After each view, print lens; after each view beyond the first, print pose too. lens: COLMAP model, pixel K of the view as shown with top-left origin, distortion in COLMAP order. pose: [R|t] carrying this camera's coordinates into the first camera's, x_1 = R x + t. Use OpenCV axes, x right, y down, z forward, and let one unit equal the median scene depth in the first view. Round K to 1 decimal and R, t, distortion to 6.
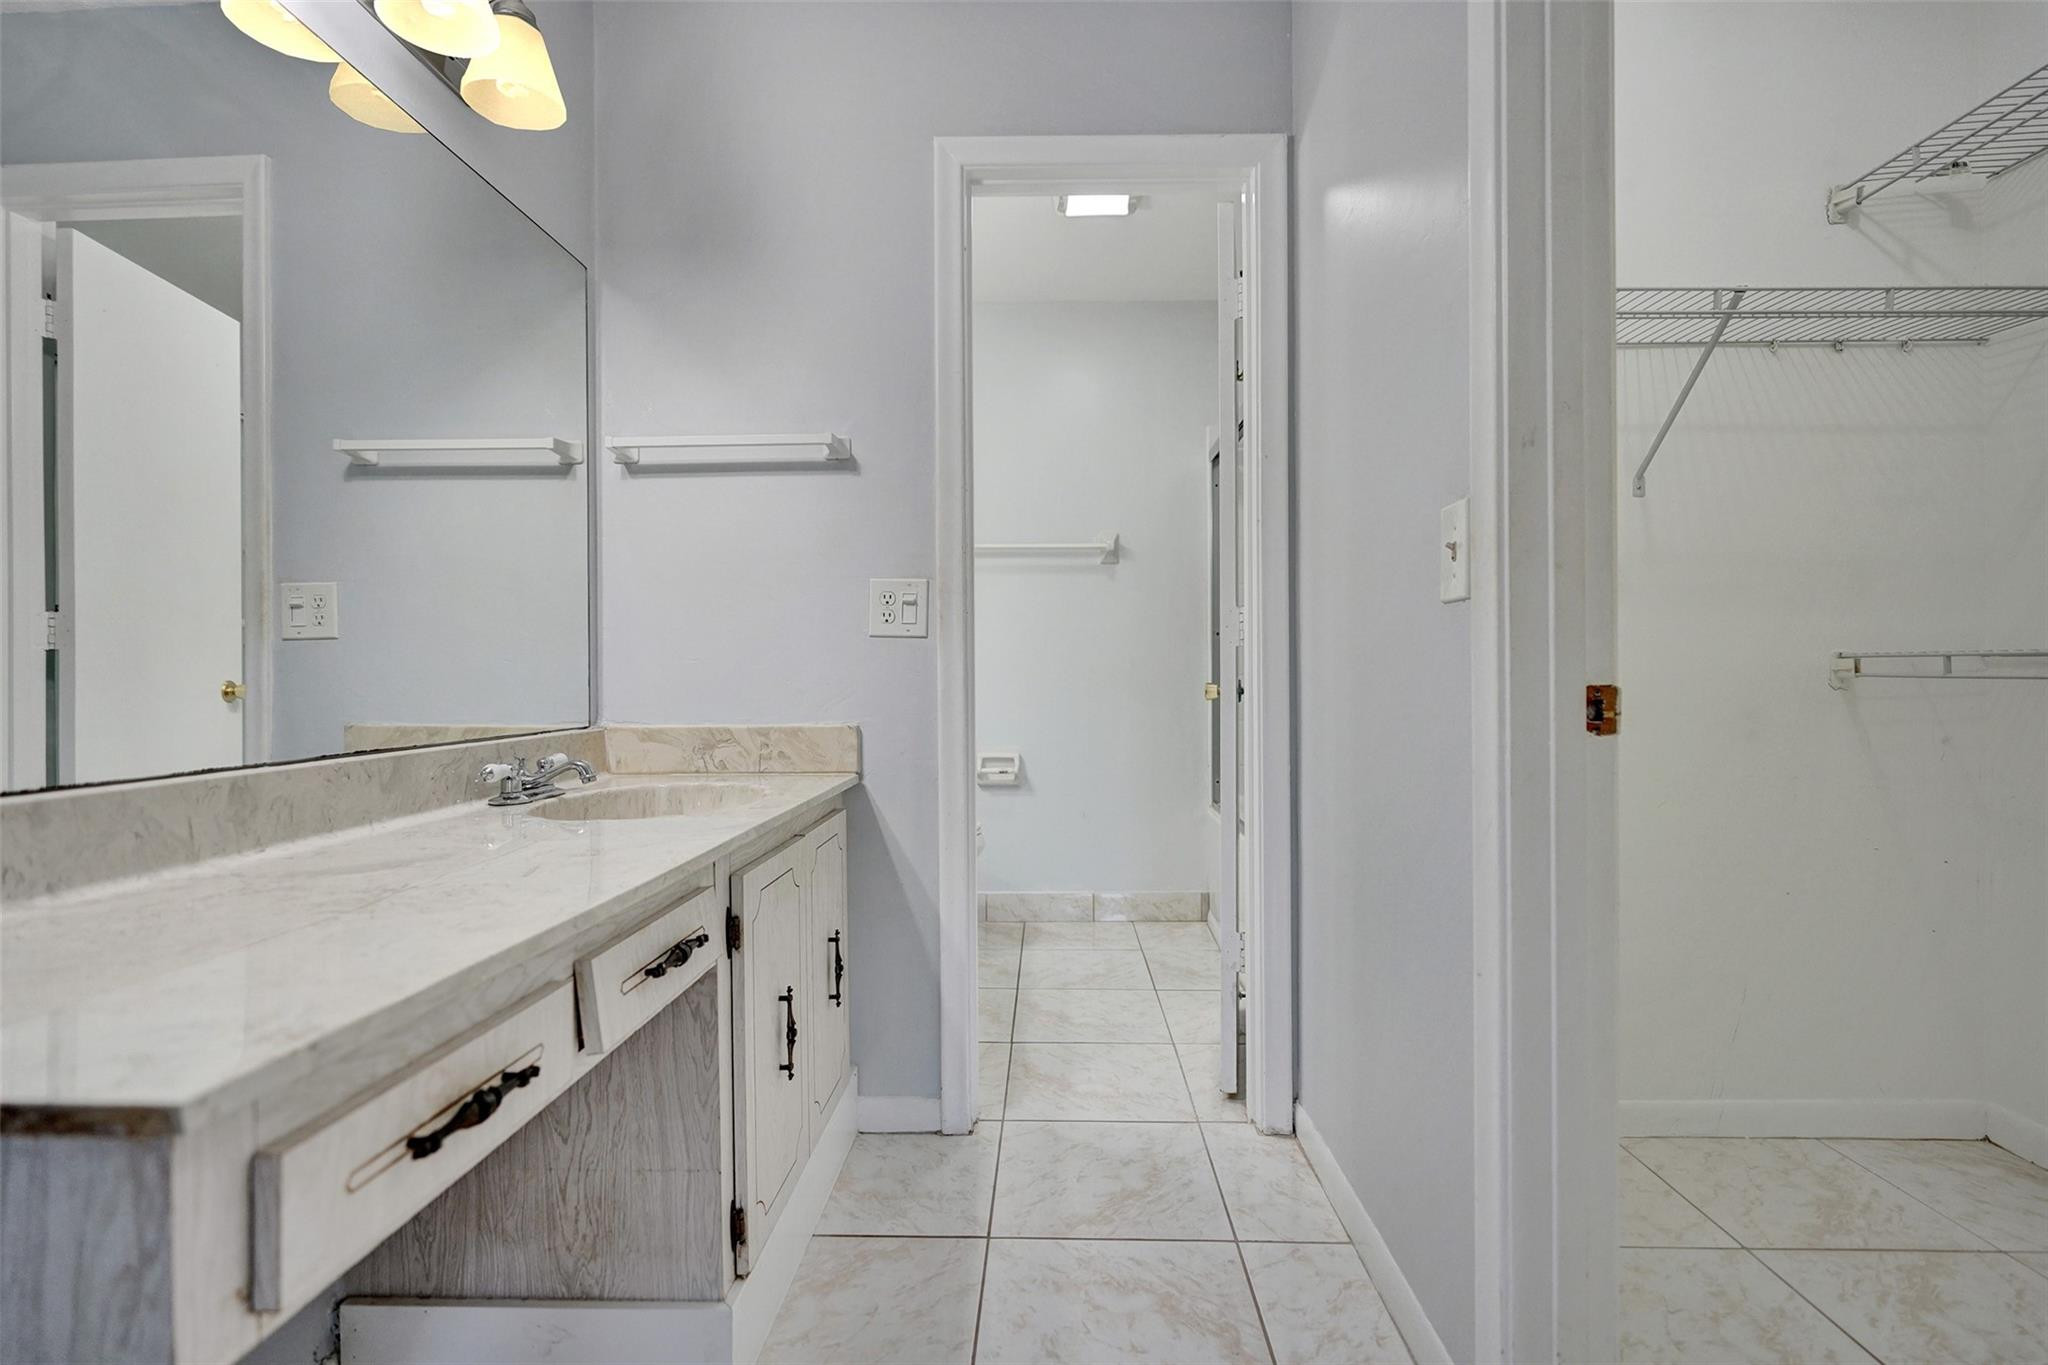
lens RADIAL K [[956.8, 0, 1024.0], [0, 956.8, 682.5], [0, 0, 1]] dist [0.001086, 0.000941]
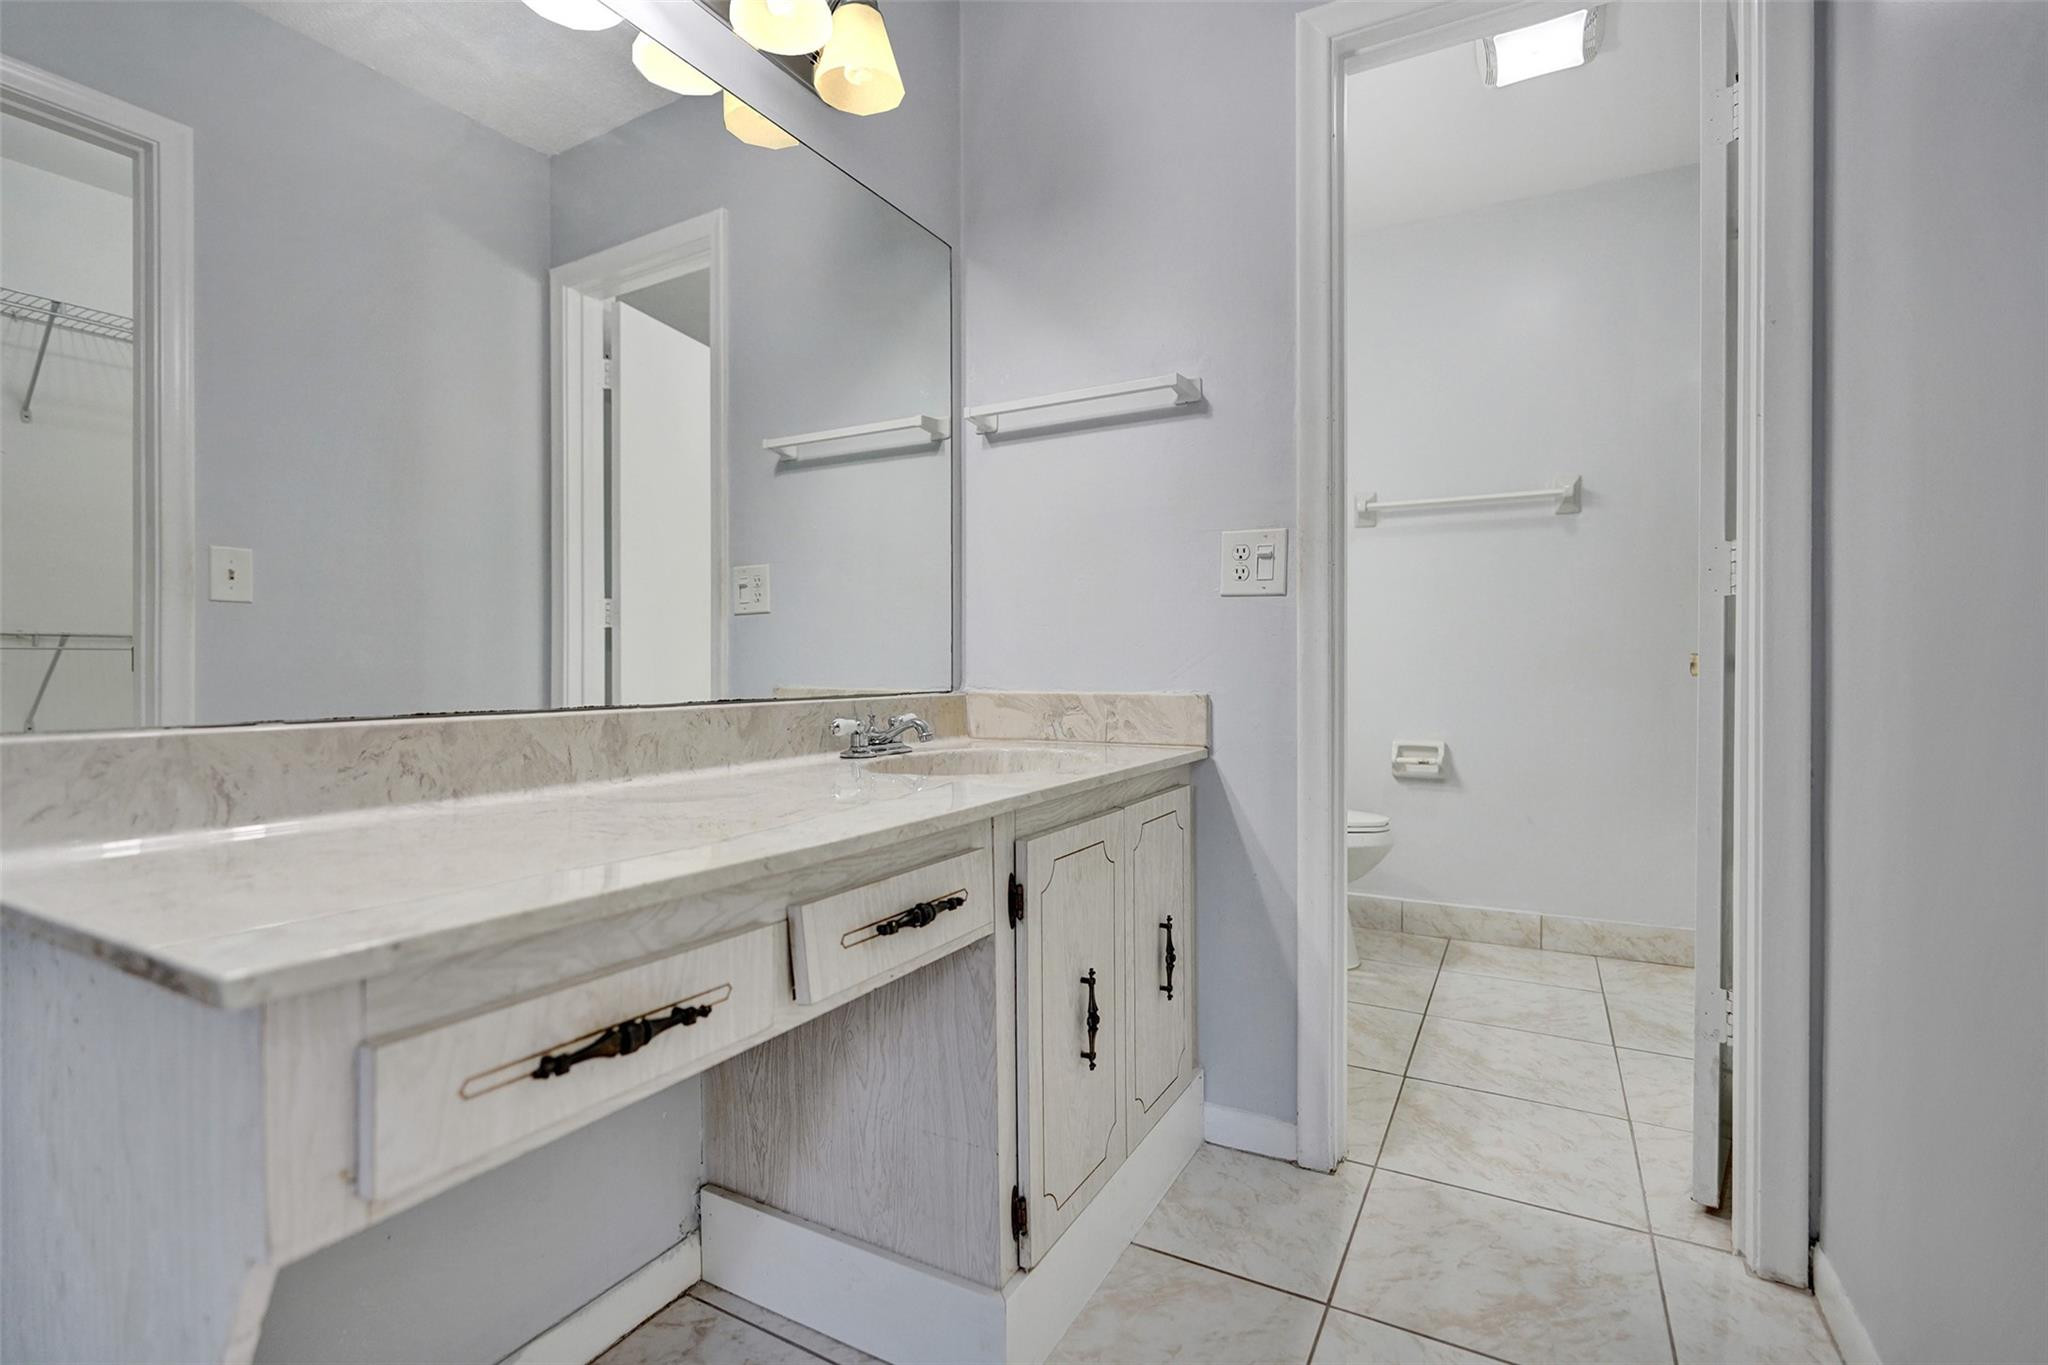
lens RADIAL K [[942.8, 0, 1024.0], [0, 942.8, 682.5], [0, 0, 1]] dist [-0.002334, 0.000122]
pose [[0.887271, 0.009651, -0.461148, 0.086442], [-0.006692, 0.999945, 0.008050, 0.028213], [0.461200, -0.004056, 0.887287, 0.130844]]
